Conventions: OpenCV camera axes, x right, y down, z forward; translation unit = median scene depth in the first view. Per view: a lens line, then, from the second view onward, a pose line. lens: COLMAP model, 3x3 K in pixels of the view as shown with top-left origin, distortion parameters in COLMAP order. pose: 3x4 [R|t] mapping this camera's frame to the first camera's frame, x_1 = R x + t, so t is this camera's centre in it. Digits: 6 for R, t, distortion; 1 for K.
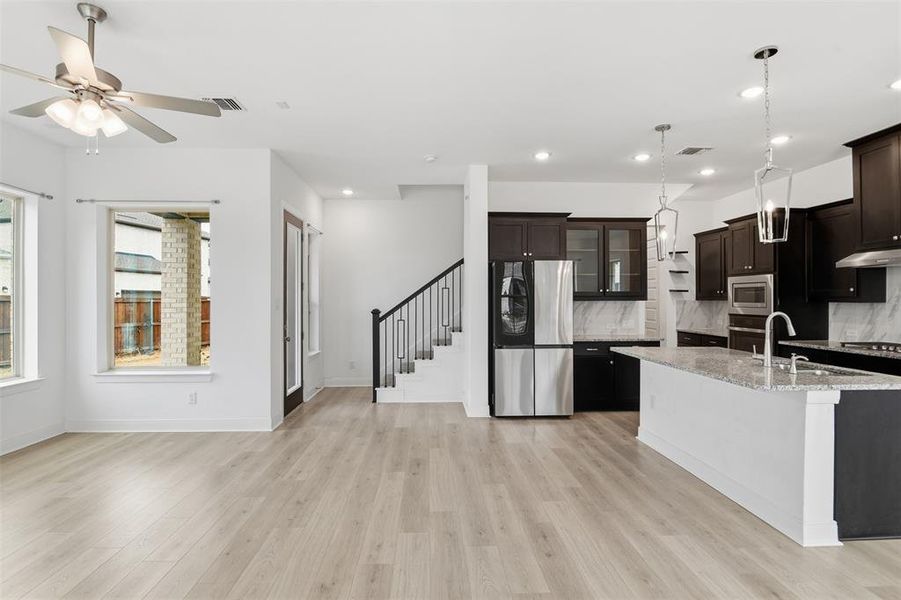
lens RADIAL K [[422.9, 0, 449.2], [0, 422.9, 298.1], [0, 0, 1]] dist [-0.010975, -0.000476]
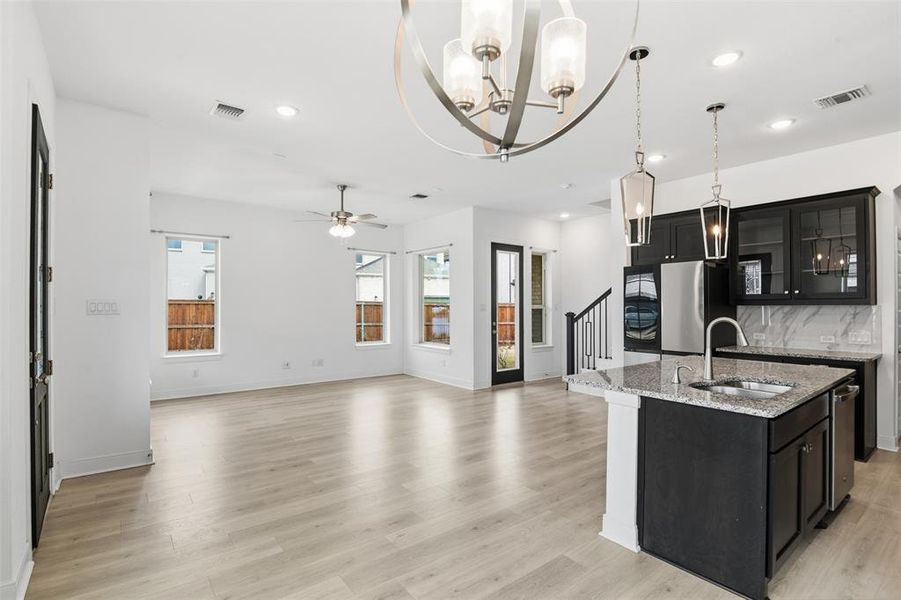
lens RADIAL K [[422.9, 0, 444.7], [0, 422.9, 304.7], [0, 0, 1]] dist [-0.010975, -0.000476]
pose [[0.577271, -0.002072, -0.816550, 0.702131], [0.004758, 0.999988, 0.000826, 0.002040], [0.816539, -0.004362, 0.577274, 0.026579]]
